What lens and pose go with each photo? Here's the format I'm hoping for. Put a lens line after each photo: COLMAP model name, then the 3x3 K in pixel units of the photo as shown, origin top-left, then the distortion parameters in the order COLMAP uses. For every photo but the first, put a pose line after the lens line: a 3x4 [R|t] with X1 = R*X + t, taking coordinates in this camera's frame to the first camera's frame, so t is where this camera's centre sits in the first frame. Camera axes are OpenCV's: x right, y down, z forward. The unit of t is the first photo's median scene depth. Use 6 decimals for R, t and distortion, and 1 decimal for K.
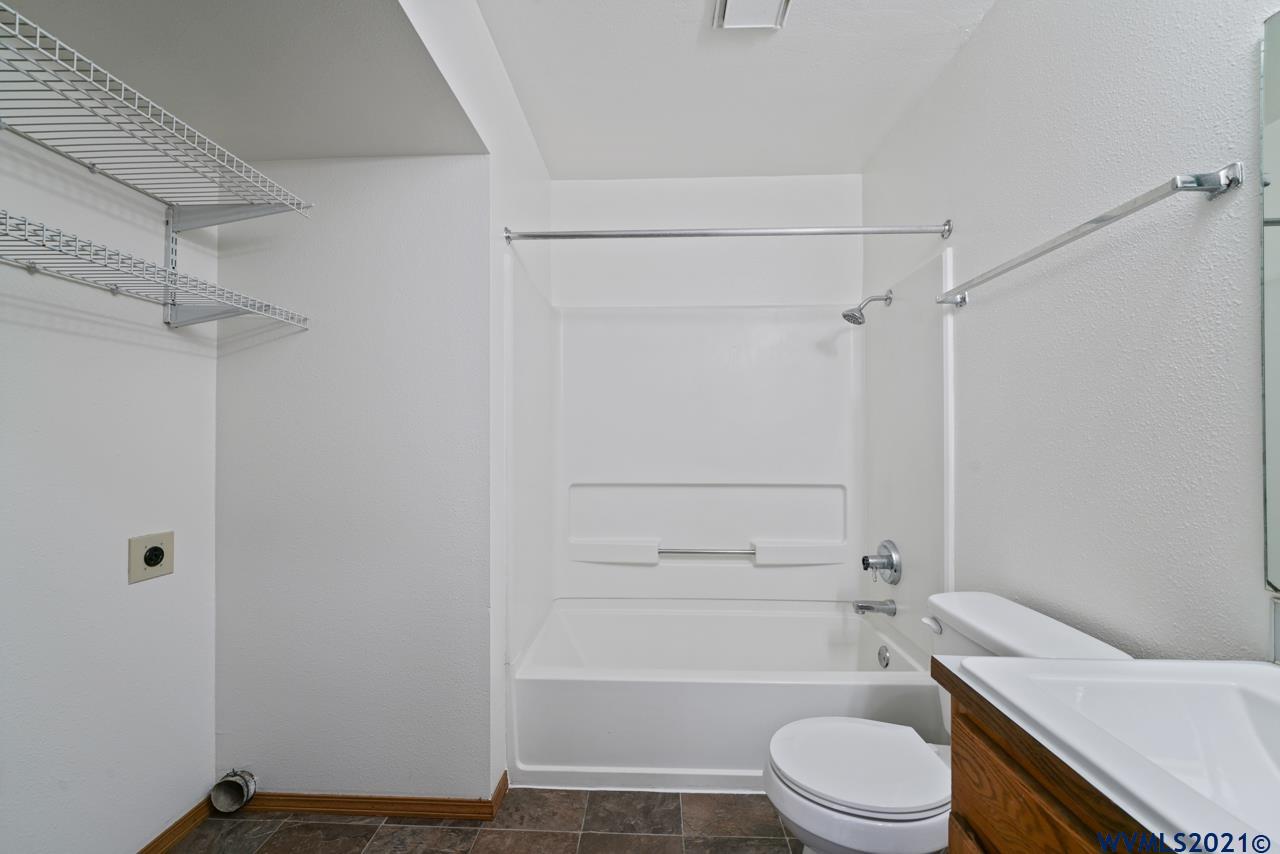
lens RADIAL K [[516.3, 0, 649.5], [0, 516.3, 427.5], [0, 0, 1]] dist [-0.005366, 0.001067]
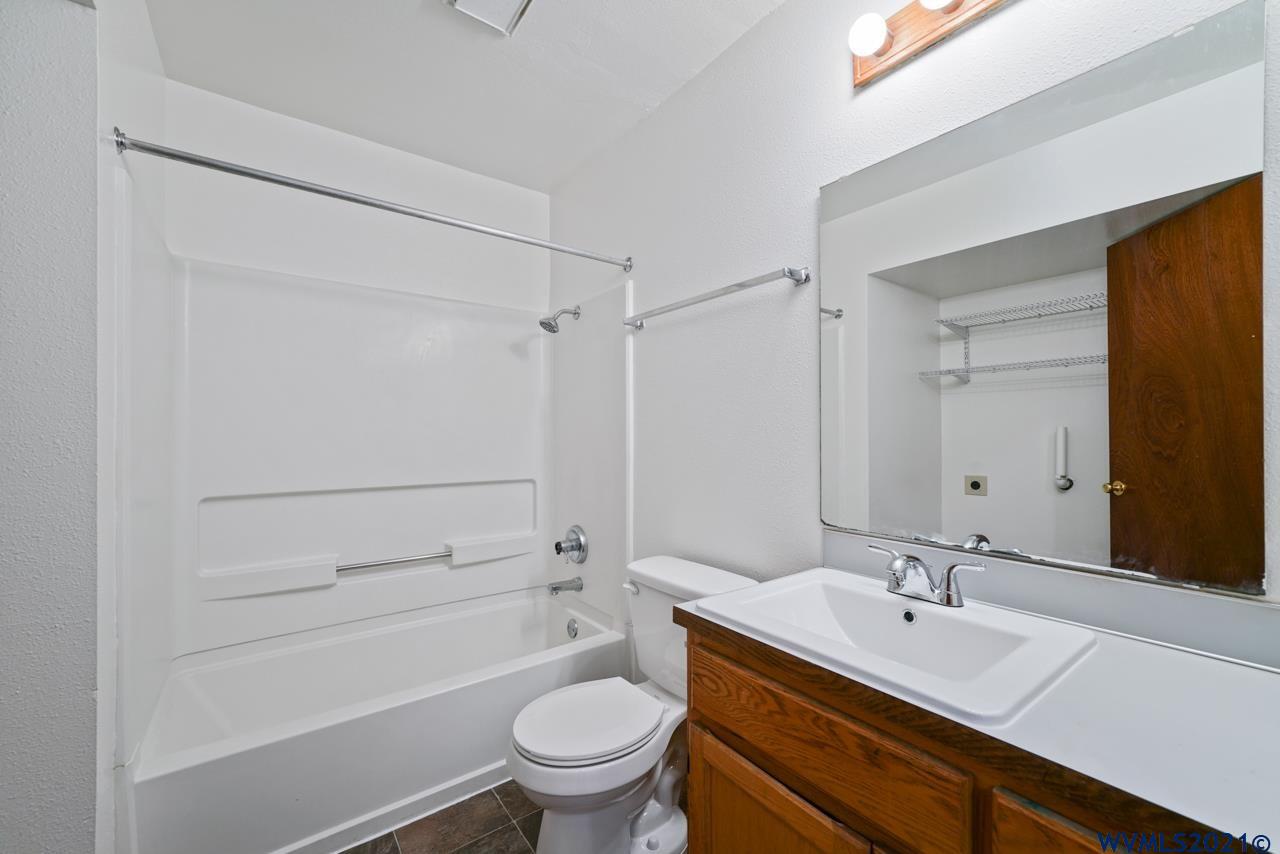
lens RADIAL K [[516.3, 0, 635.1], [0, 516.3, 426.8], [0, 0, 1]] dist [-0.005366, 0.001067]
pose [[0.773914, 0.008697, 0.633231, -0.182390], [-0.009963, 0.999949, -0.001558, 0.001778], [-0.633212, -0.005103, 0.773961, 0.040513]]
